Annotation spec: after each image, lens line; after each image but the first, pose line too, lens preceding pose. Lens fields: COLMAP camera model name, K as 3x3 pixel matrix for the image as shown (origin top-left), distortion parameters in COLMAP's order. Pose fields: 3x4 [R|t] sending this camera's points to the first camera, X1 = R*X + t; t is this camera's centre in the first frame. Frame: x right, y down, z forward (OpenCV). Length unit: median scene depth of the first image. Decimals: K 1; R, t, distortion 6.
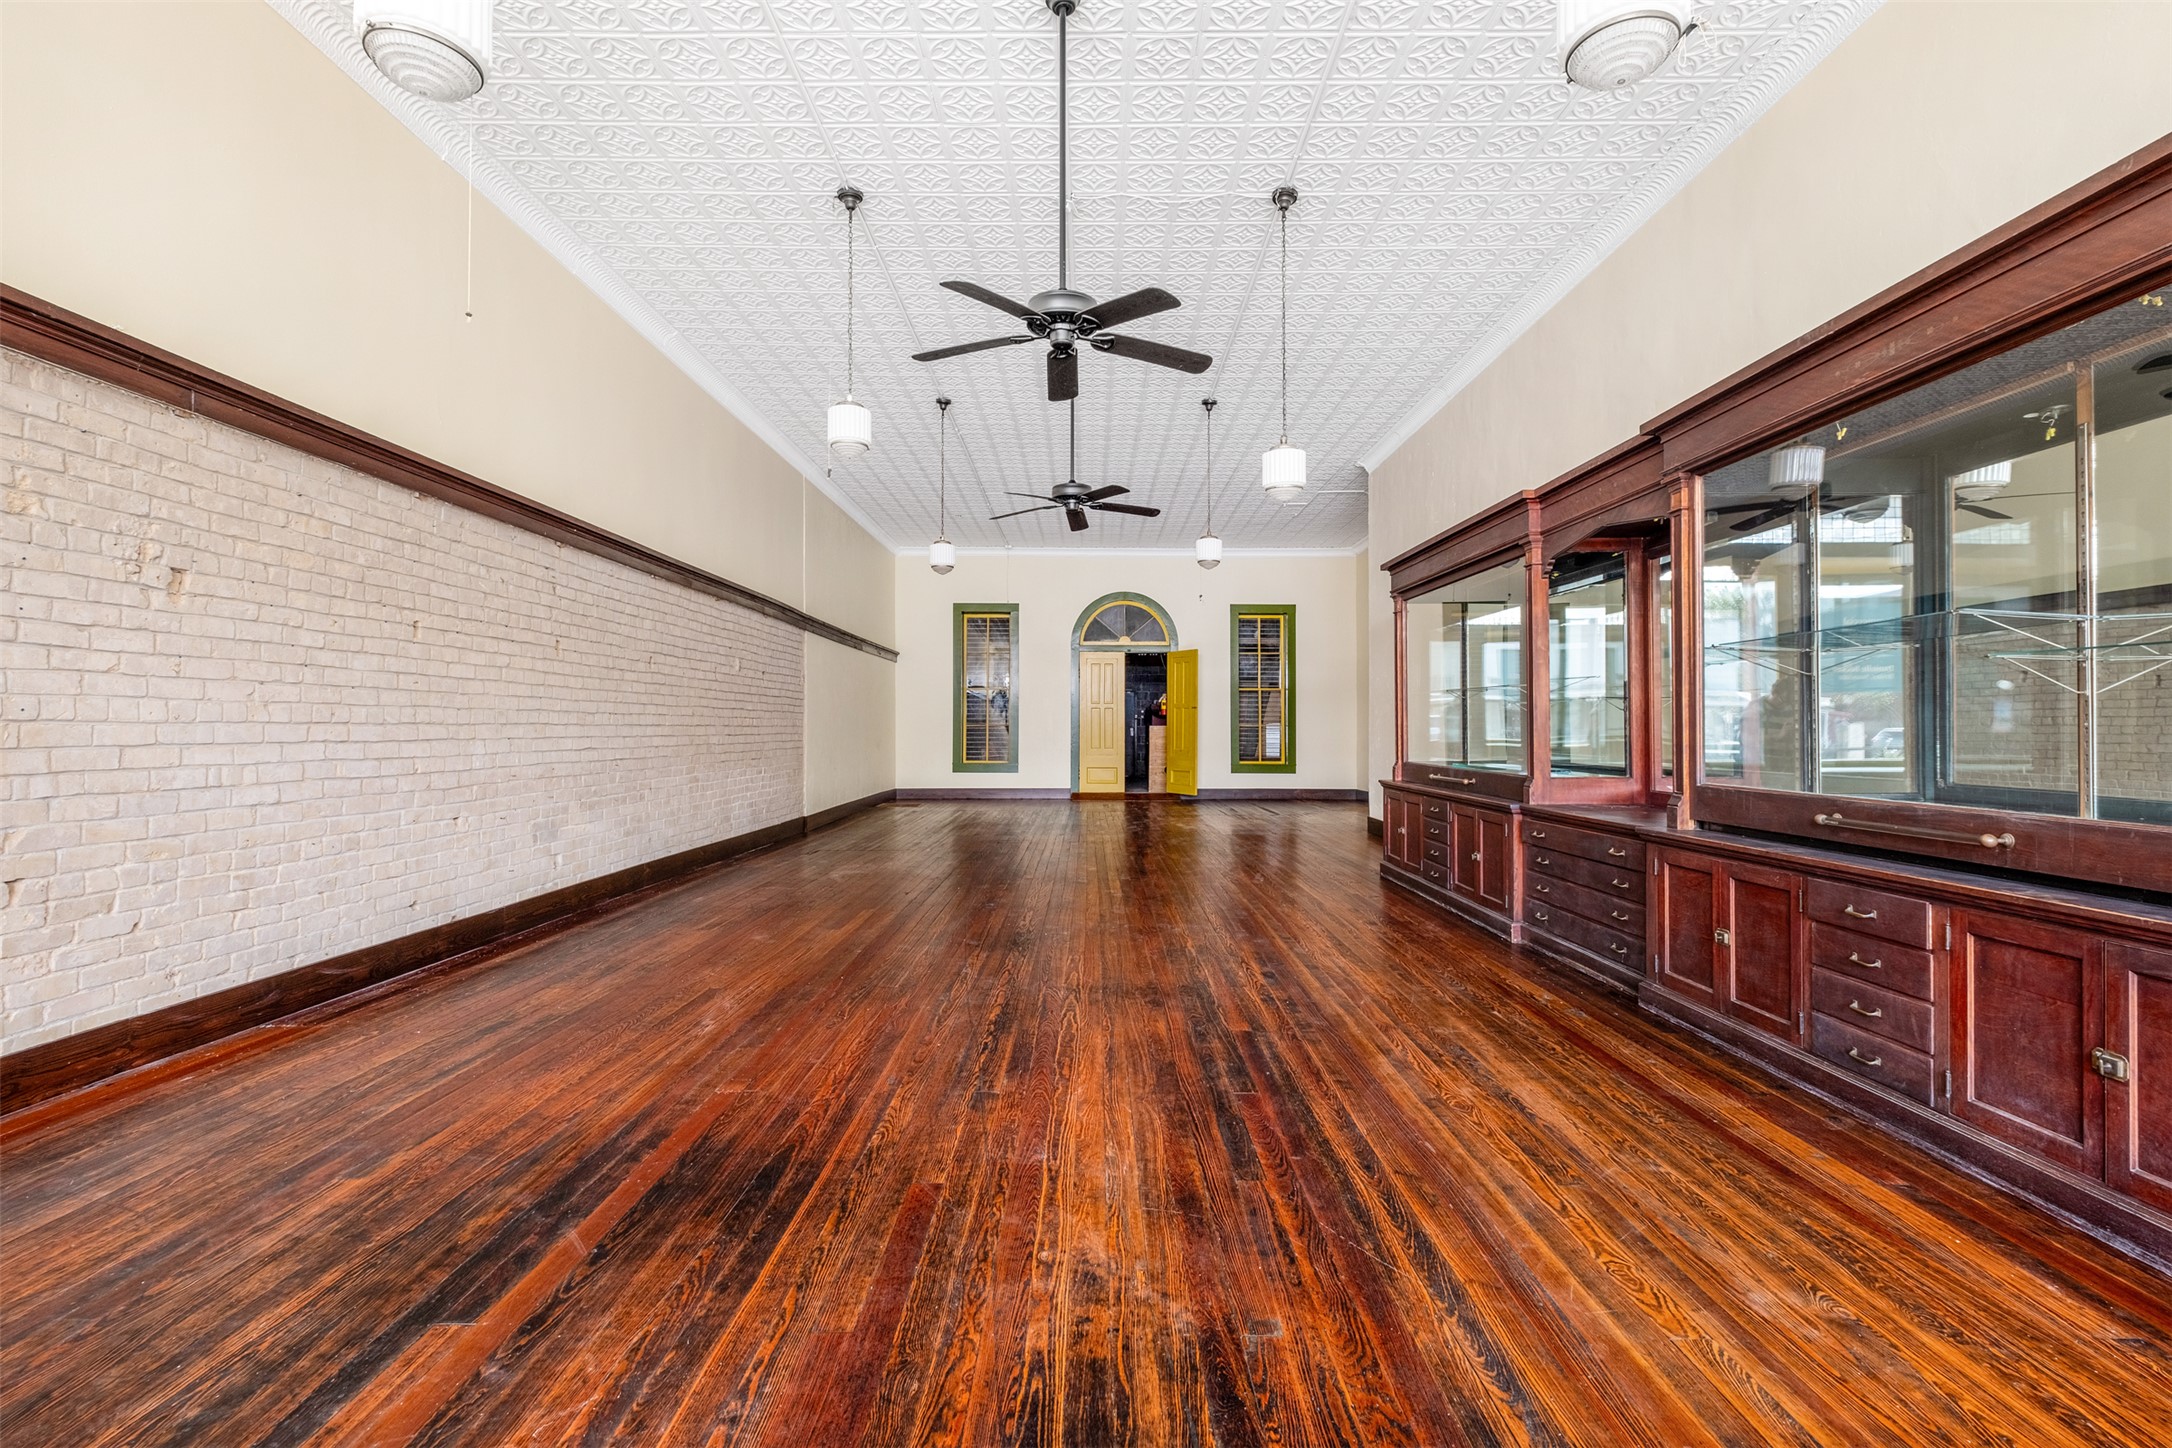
lens RADIAL K [[948.0, 0, 1116.3], [0, 948.0, 710.1], [0, 0, 1]] dist [0.001049, -0.004348]
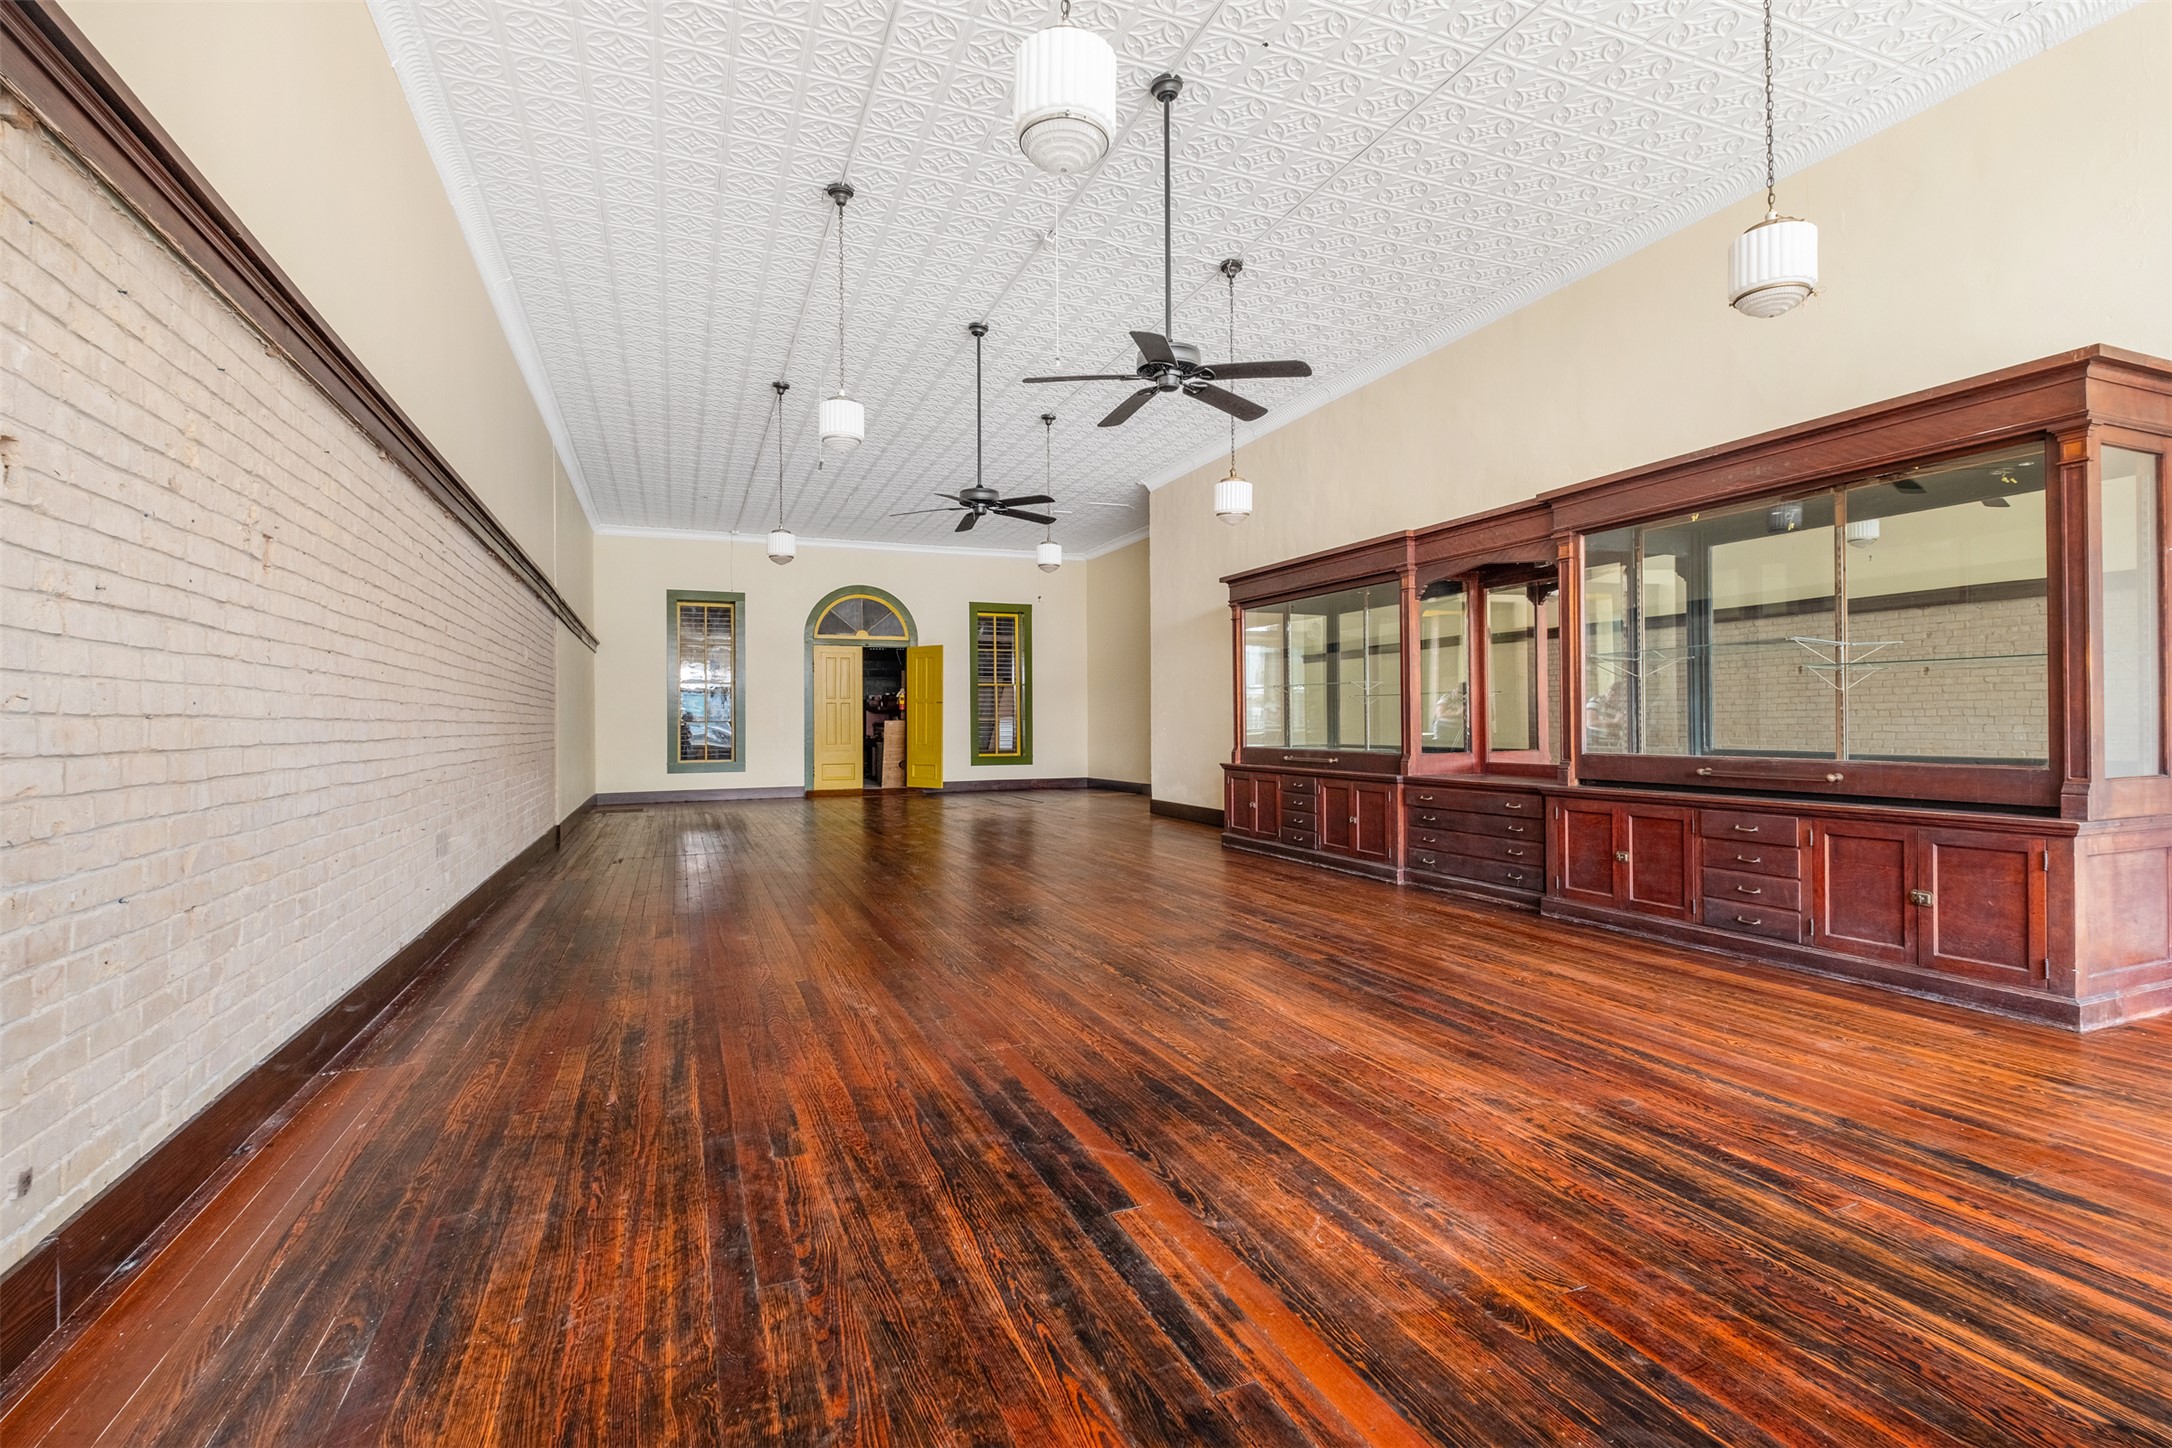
lens RADIAL K [[957.4, 0, 1081.3], [0, 957.4, 708.7], [0, 0, 1]] dist [0.010733, -0.011337]
pose [[0.930803, -0.004563, 0.365492, -0.373451], [0.003412, 0.999987, 0.003794, 0.002259], [-0.365505, -0.002284, 0.930807, -0.035647]]
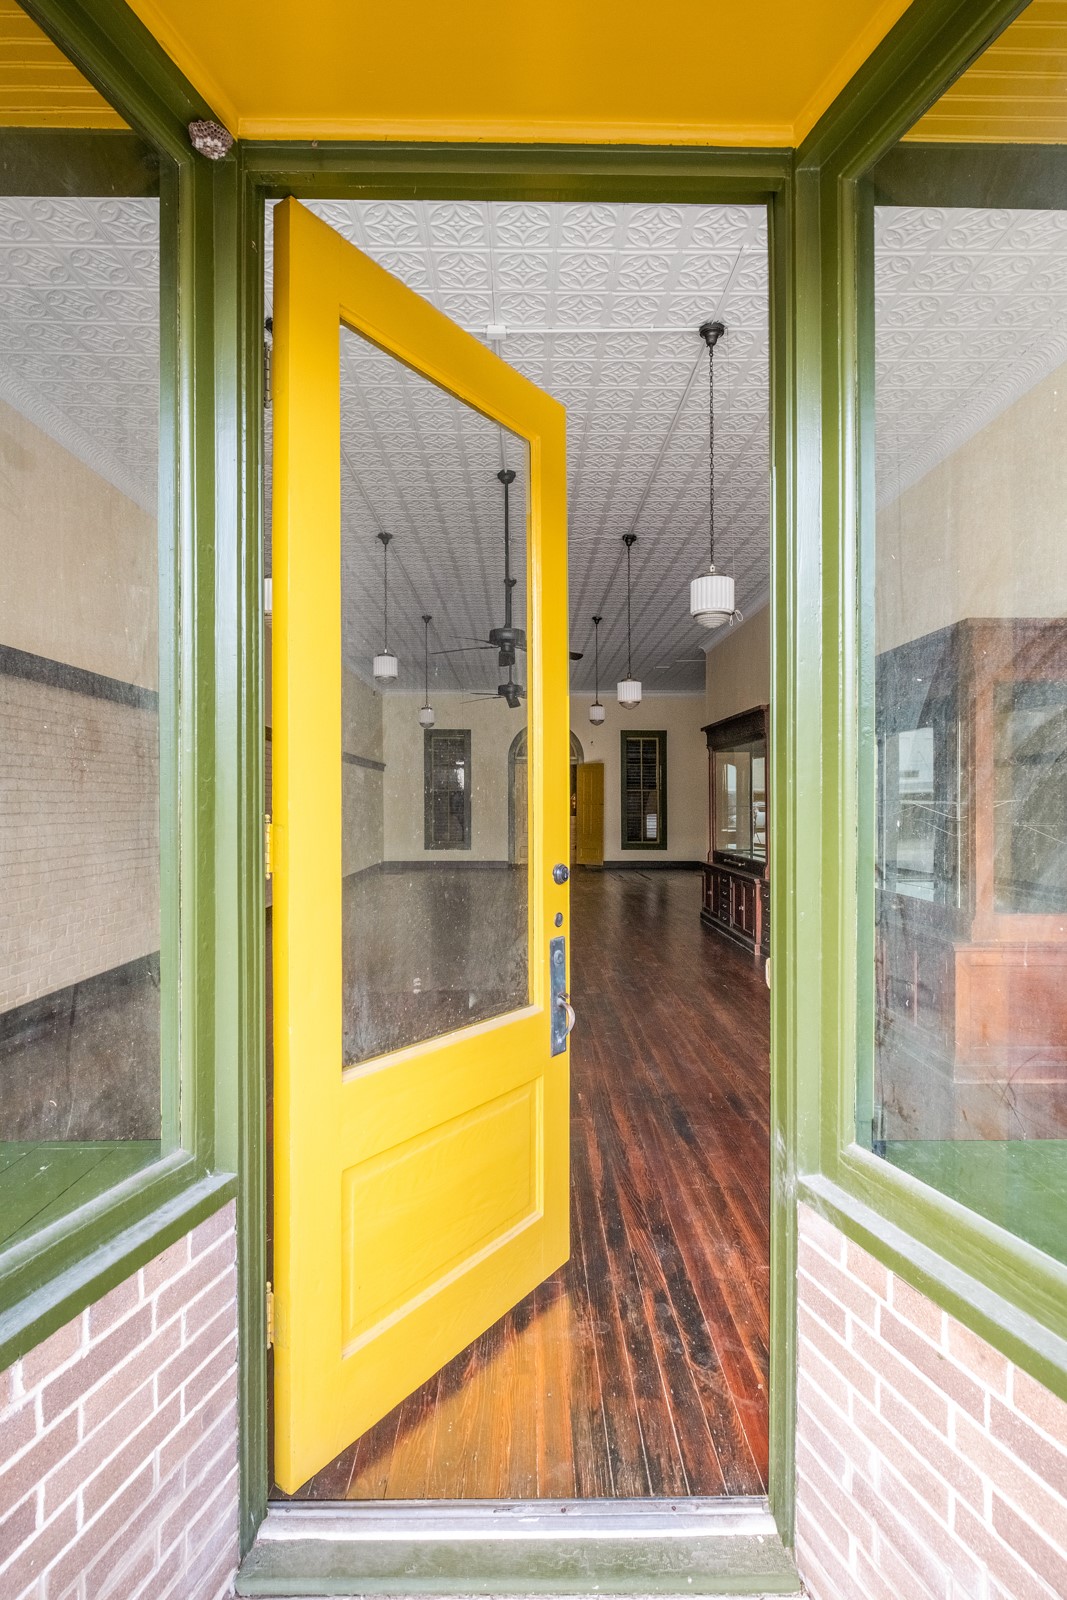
lens RADIAL K [[777.9, 0, 533.5], [0, 777.9, 800.0], [0, 0, 1]] dist [-0.000320, -0.000020]
pose [[0.999917, -0.004300, -0.012180, 0.011192], [0.004468, 0.999895, 0.013798, -0.061036], [0.012119, -0.013851, 0.999831, -0.403814]]
